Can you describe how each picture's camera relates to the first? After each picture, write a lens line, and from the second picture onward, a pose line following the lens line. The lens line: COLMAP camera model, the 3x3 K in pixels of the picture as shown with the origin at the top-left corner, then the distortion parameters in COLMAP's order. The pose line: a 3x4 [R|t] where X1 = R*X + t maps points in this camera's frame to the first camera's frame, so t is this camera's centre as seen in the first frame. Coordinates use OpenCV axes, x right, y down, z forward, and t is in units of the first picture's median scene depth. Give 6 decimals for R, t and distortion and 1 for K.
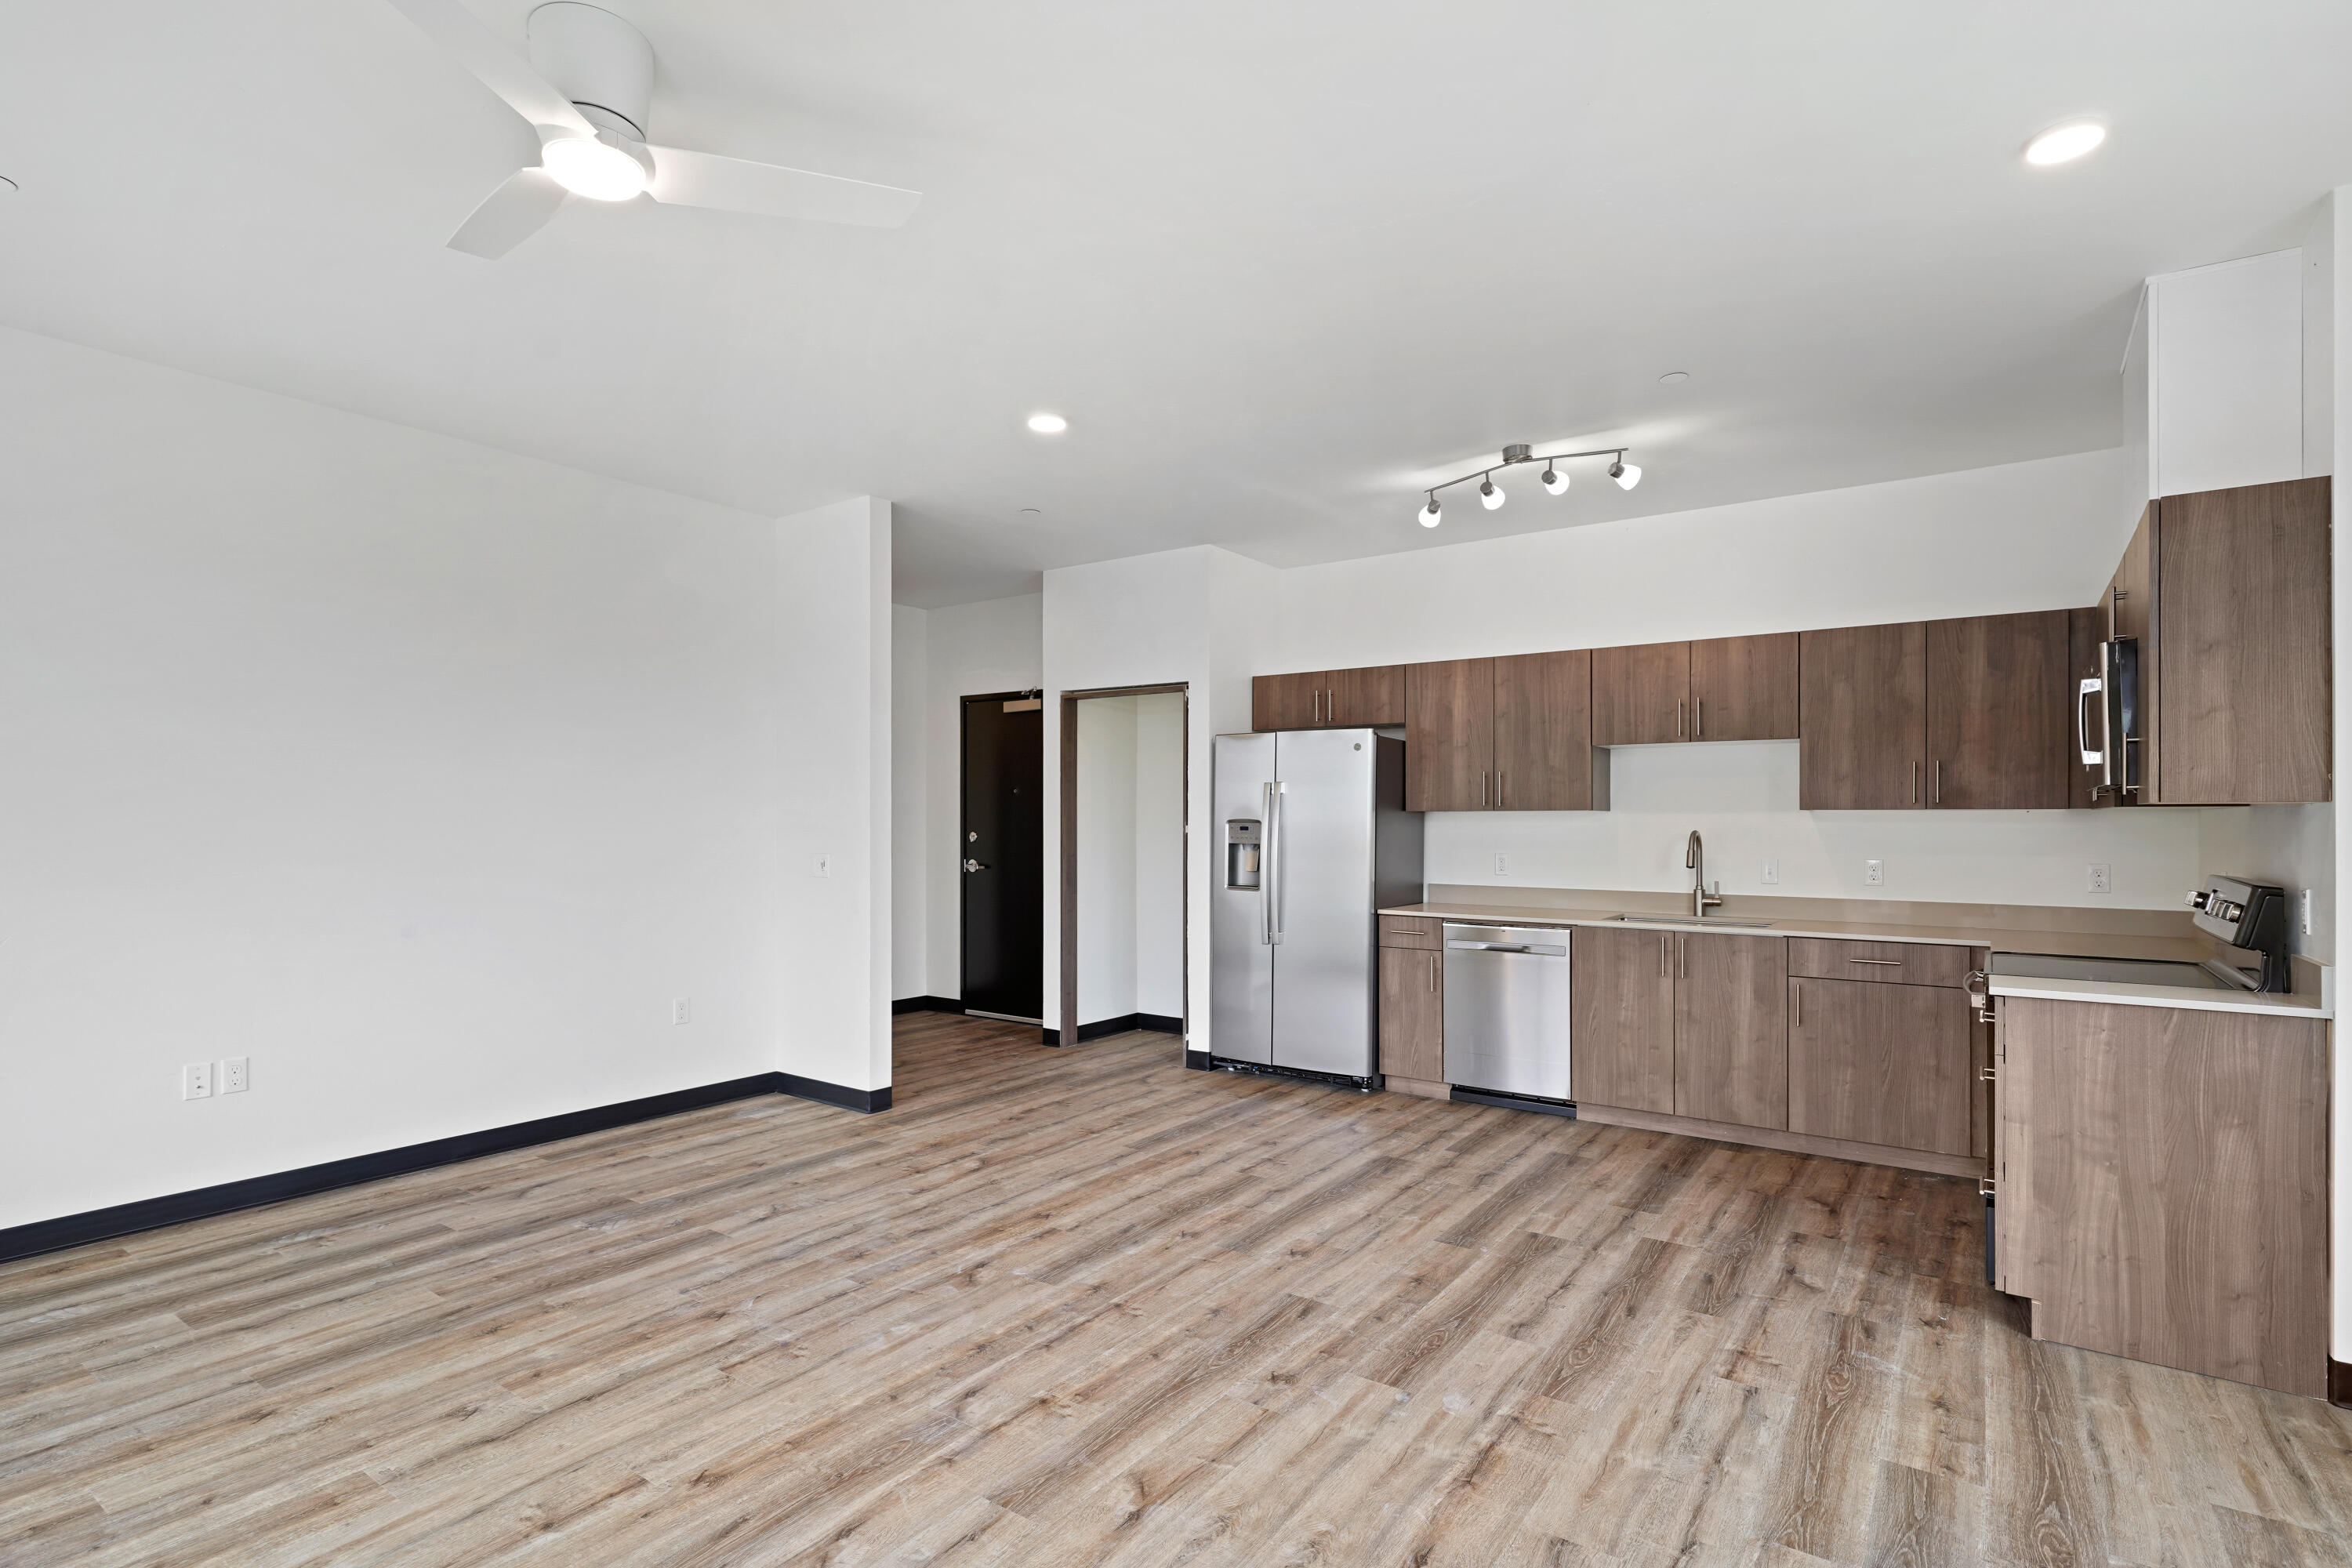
lens RADIAL K [[1002.5, 0, 1144.3], [0, 1002.5, 815.5], [0, 0, 1]] dist [-0.007929, 0.006897]
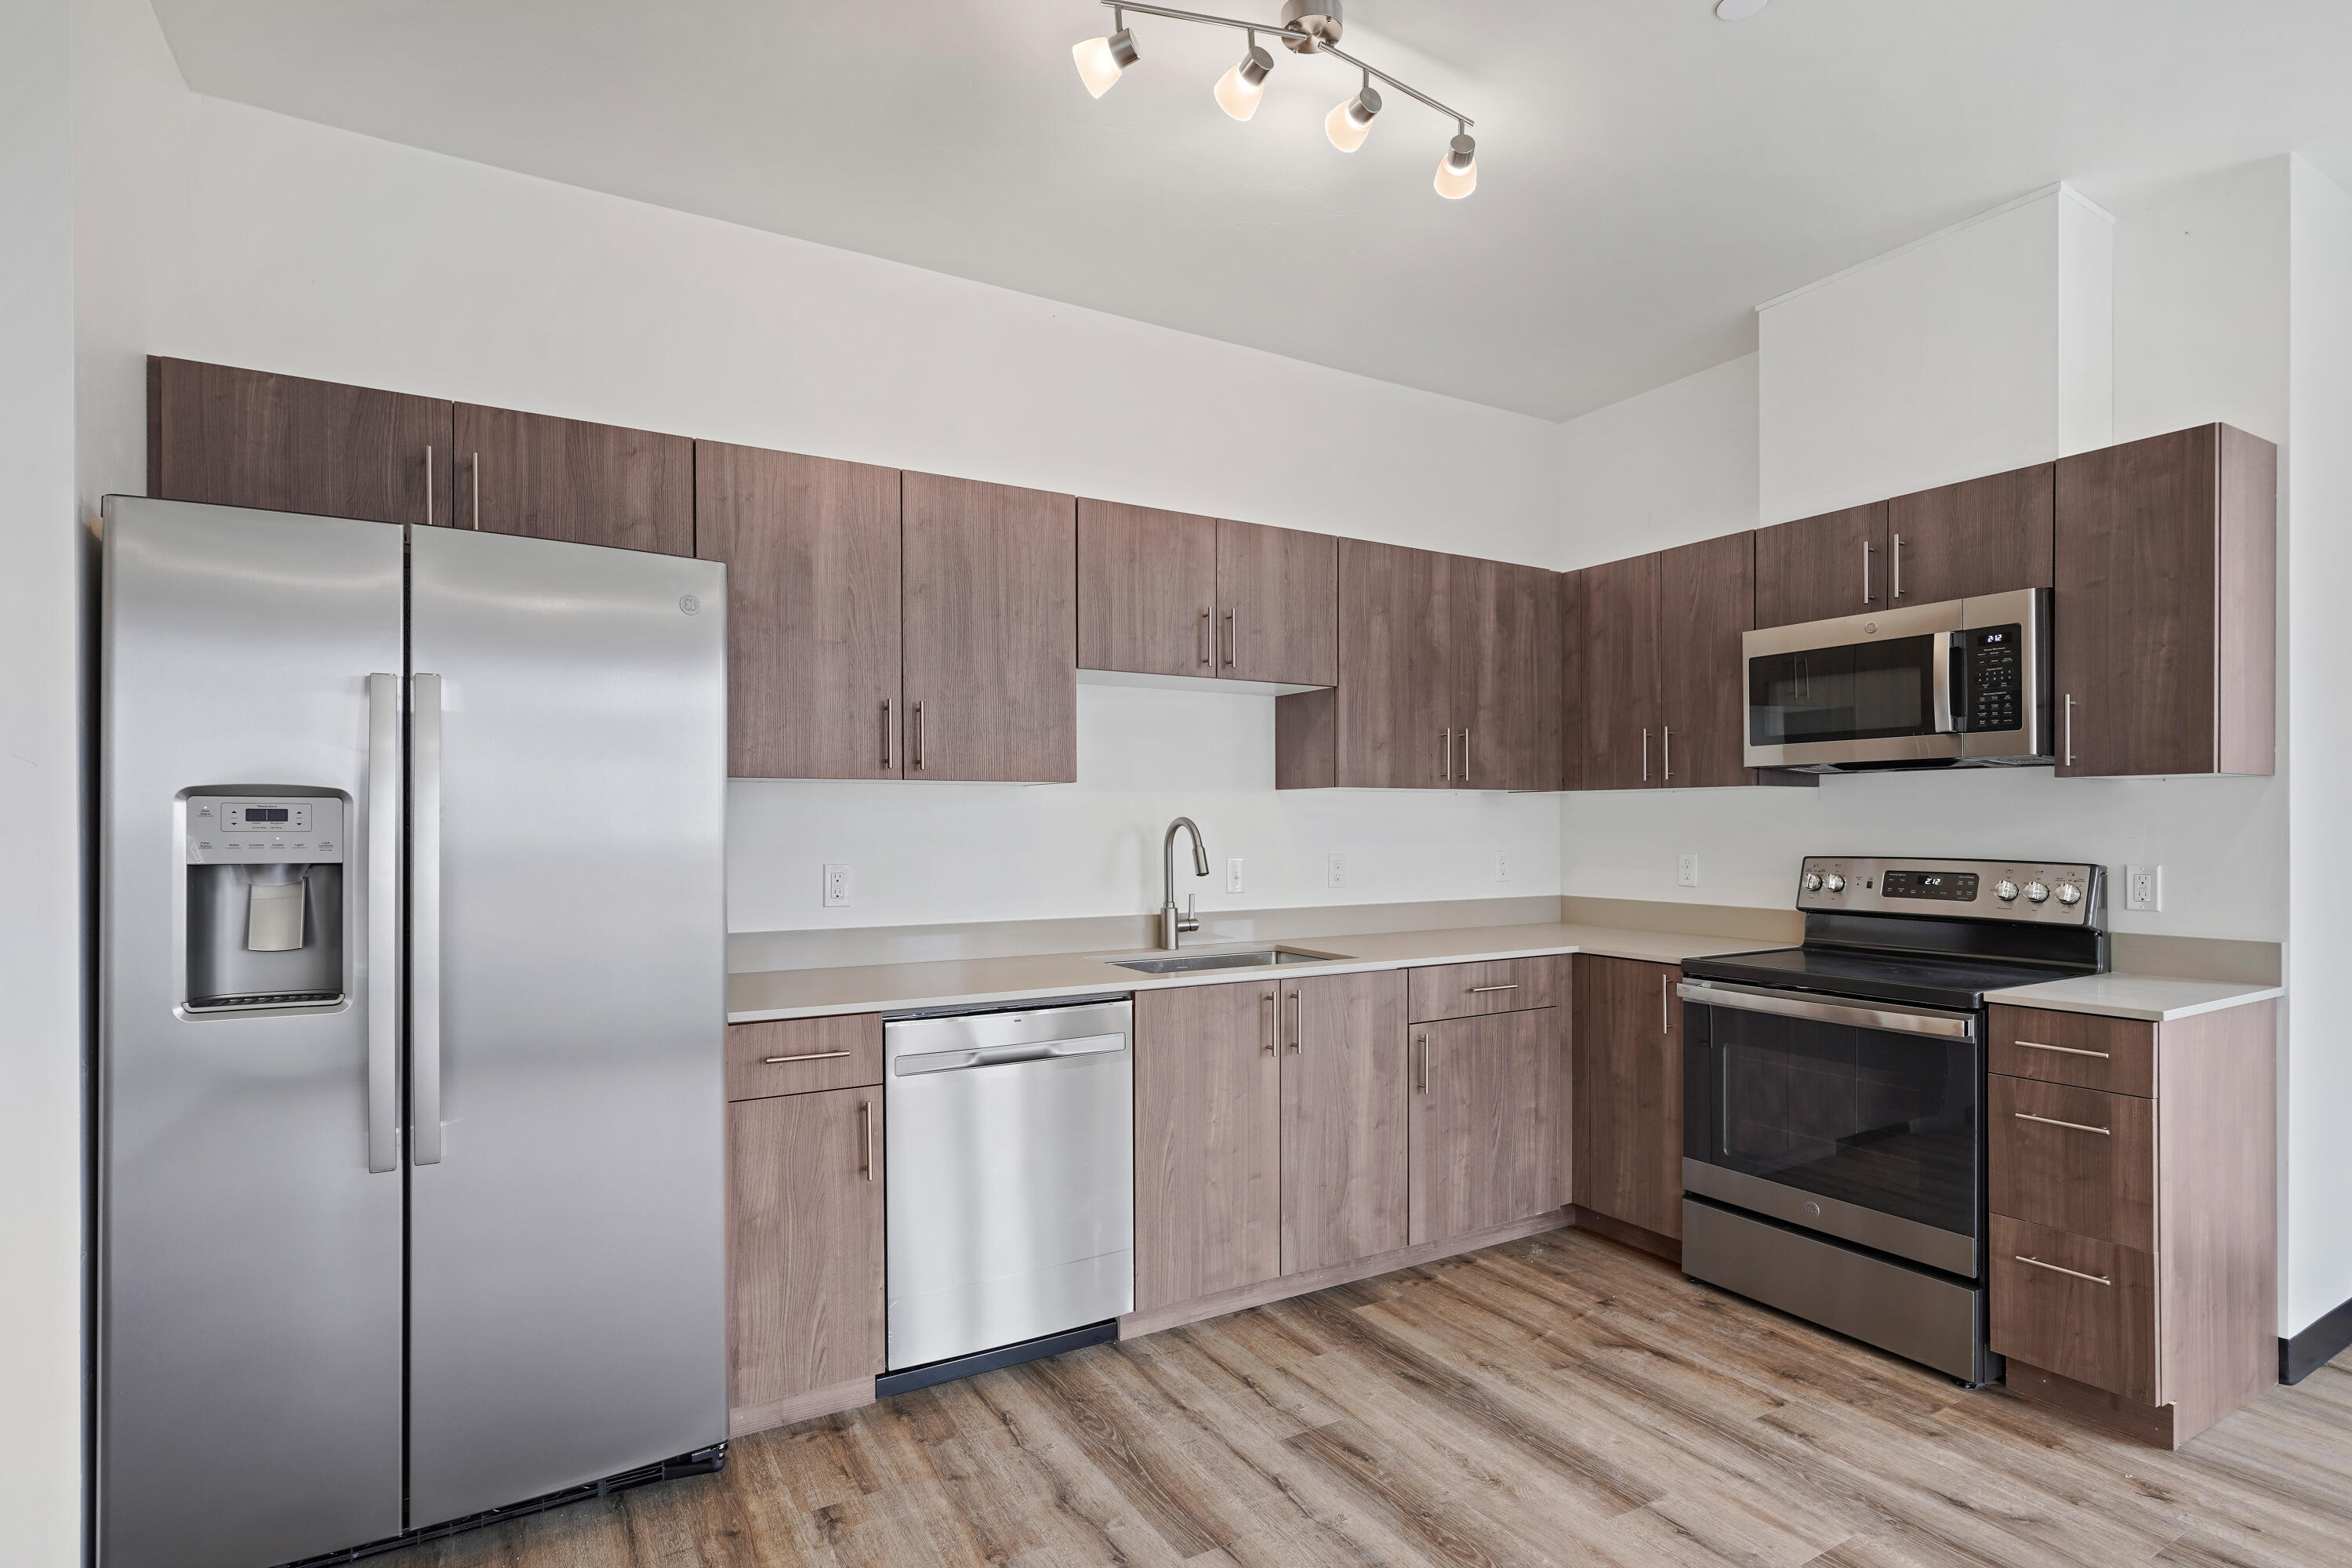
lens RADIAL K [[1130.6, 0, 1062.0], [0, 1130.6, 830.2], [0, 0, 1]] dist [0.001535, 0.001224]
pose [[0.400432, -0.008393, 0.916288, -0.167023], [-0.003812, 0.999934, 0.010825, 0.017595], [-0.916318, -0.007827, 0.400374, 0.878383]]
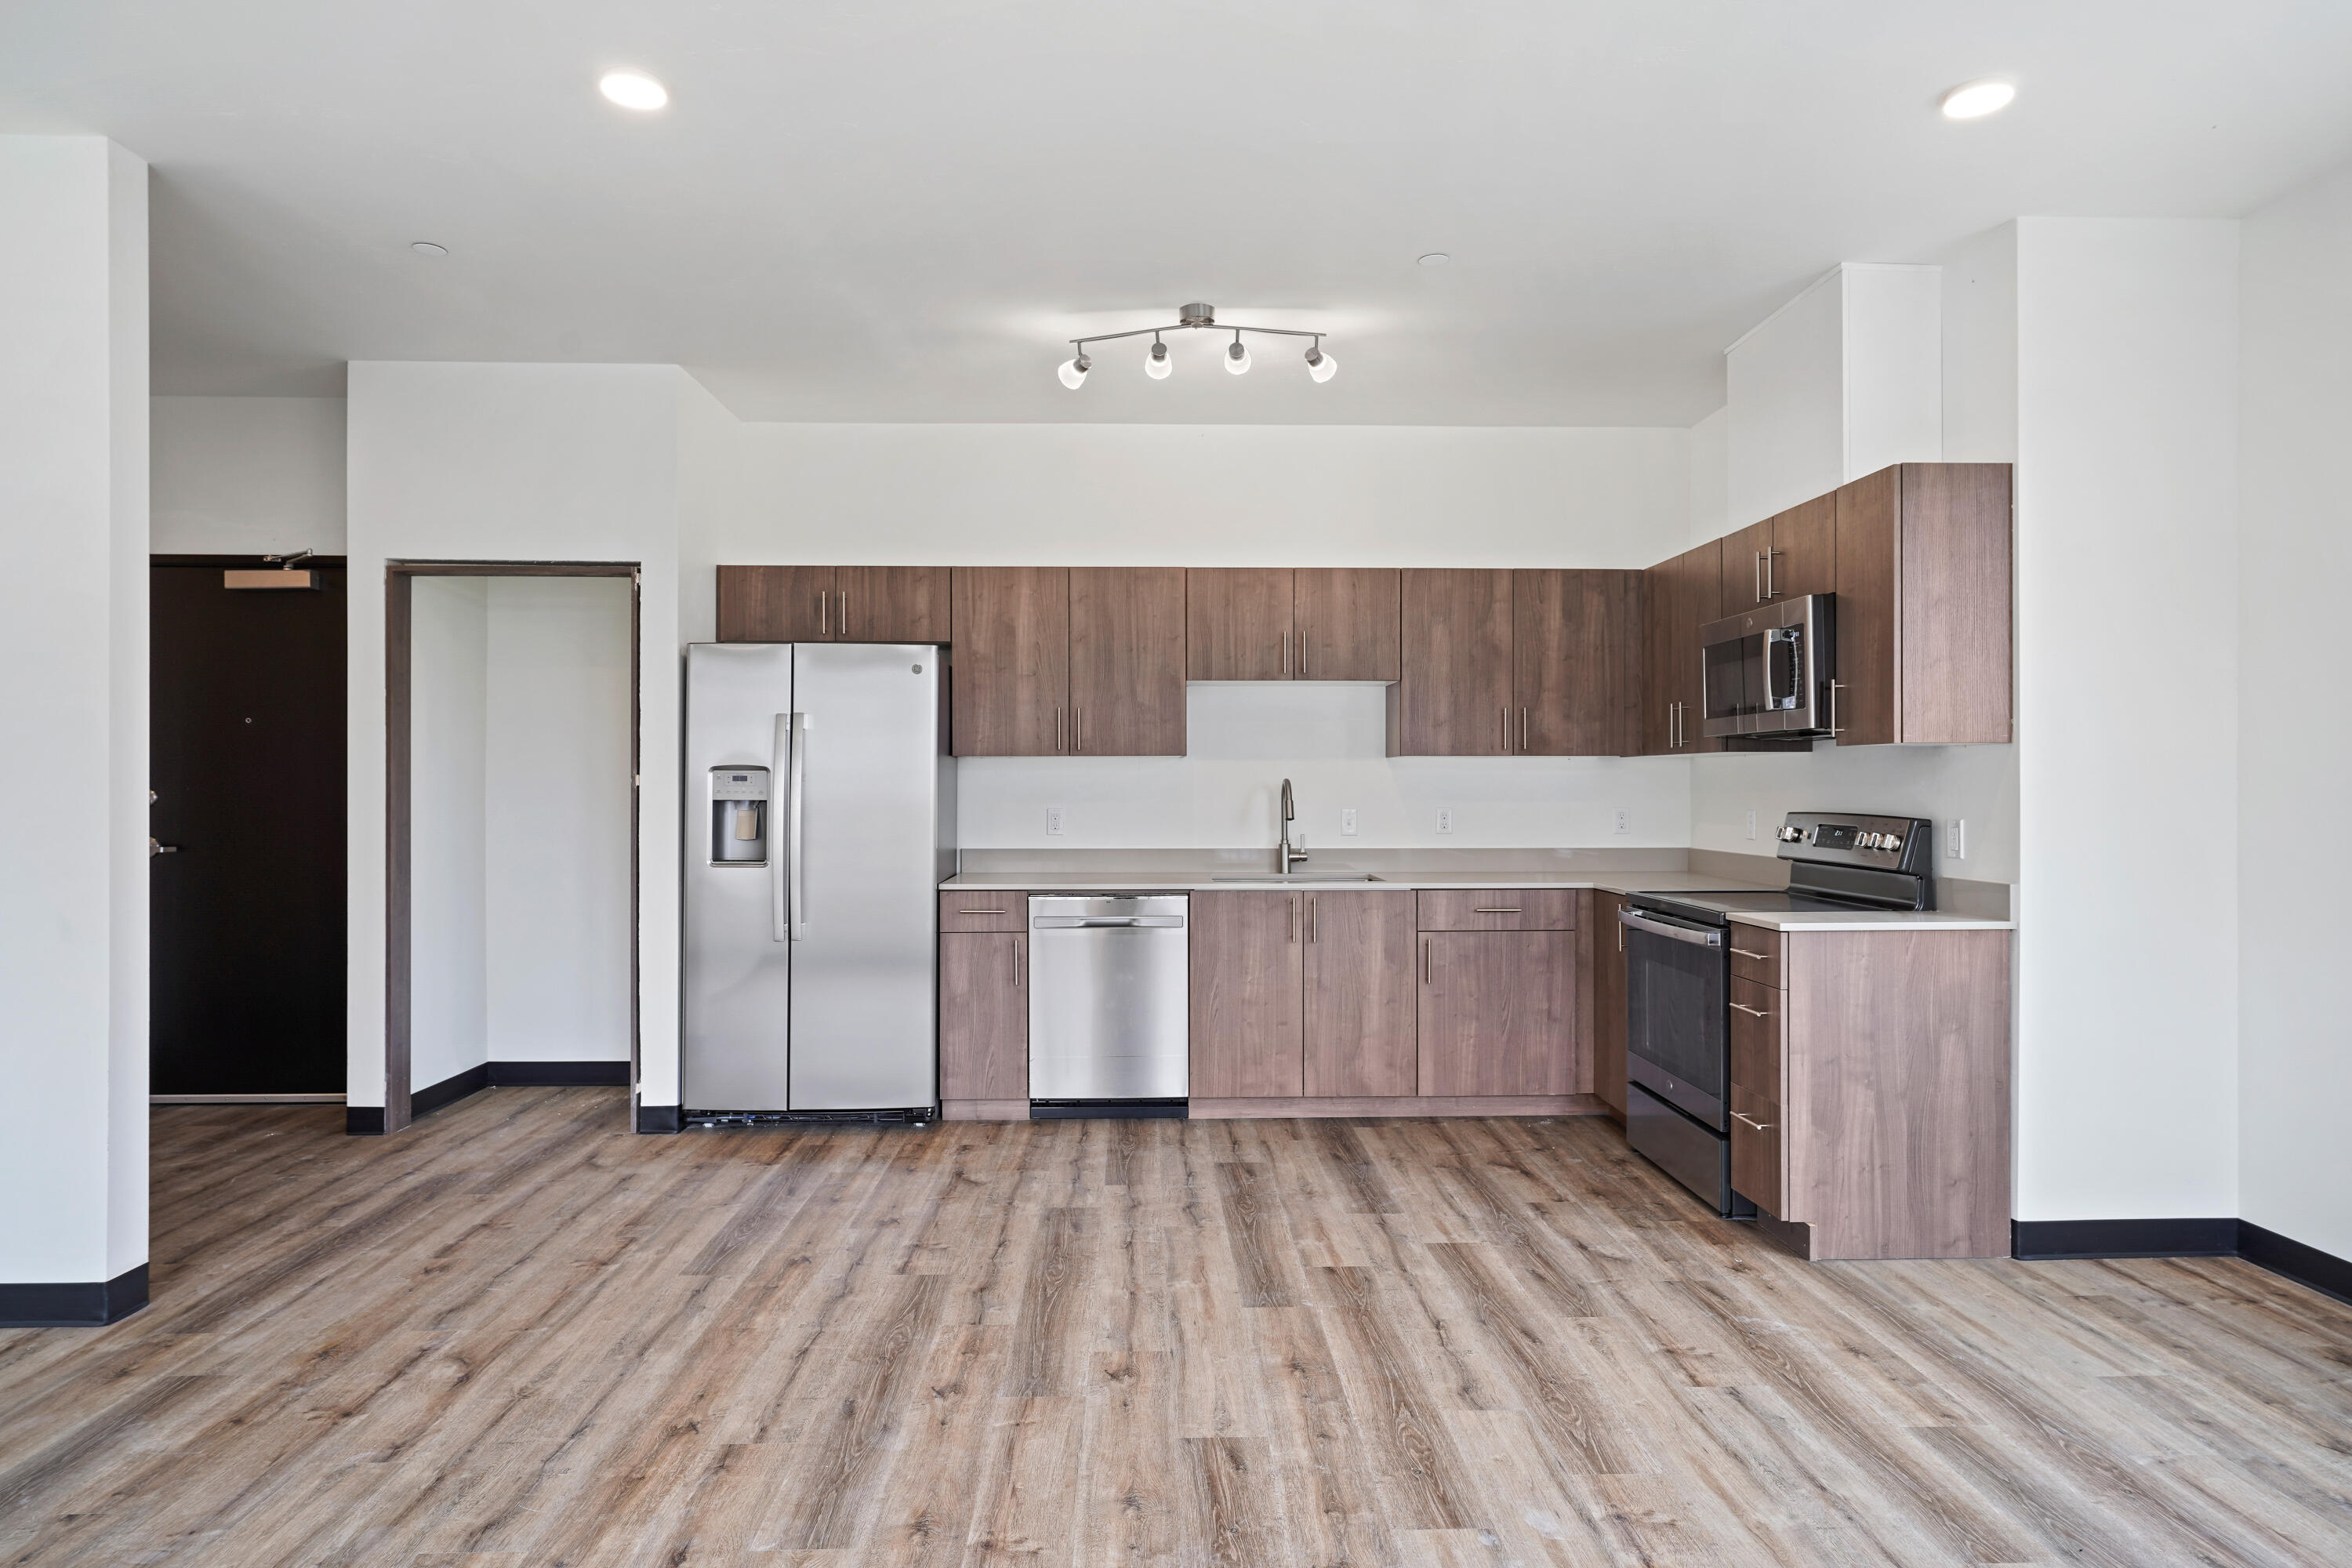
lens RADIAL K [[1205.8, 0, 1027.5], [0, 1205.8, 776.4], [0, 0, 1]] dist [-0.001147, 0.001012]
pose [[0.822811, 0.001422, 0.568314, -0.294842], [-0.002249, 0.999997, 0.000753, 0.014171], [-0.568311, -0.001898, 0.822812, 0.265602]]
